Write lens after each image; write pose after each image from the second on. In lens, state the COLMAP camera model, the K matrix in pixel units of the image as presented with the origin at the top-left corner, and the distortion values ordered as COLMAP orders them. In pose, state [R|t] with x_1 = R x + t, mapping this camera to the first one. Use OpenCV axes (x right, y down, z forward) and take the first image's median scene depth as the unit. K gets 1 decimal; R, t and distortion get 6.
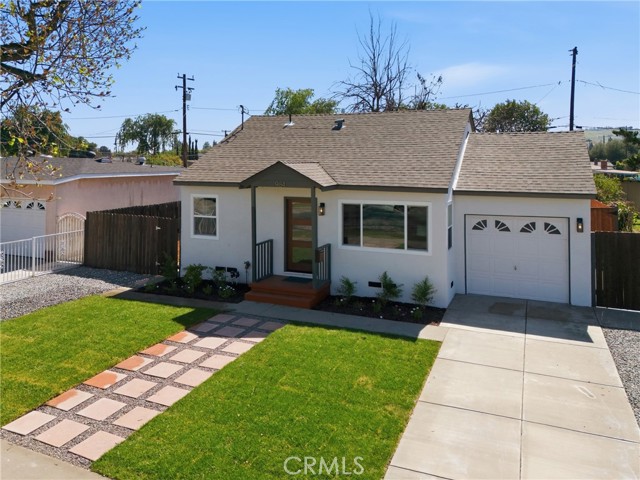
lens RADIAL K [[507.6, 0, 319.4], [0, 507.6, 154.5], [0, 0, 1]] dist [0.023661, -0.000463]
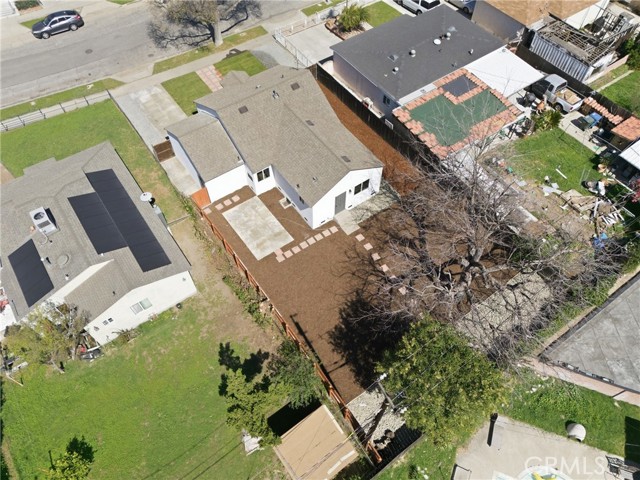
lens RADIAL K [[467.4, 0, 320.0], [0, 467.4, 240.0], [0, 0, 1]] dist [0.080232, -0.074644]
pose [[-0.530230, 0.697422, -0.482140, 1.867610], [0.004036, 0.570729, 0.821128, -1.881006], [0.847844, 0.433441, -0.305433, 2.925815]]
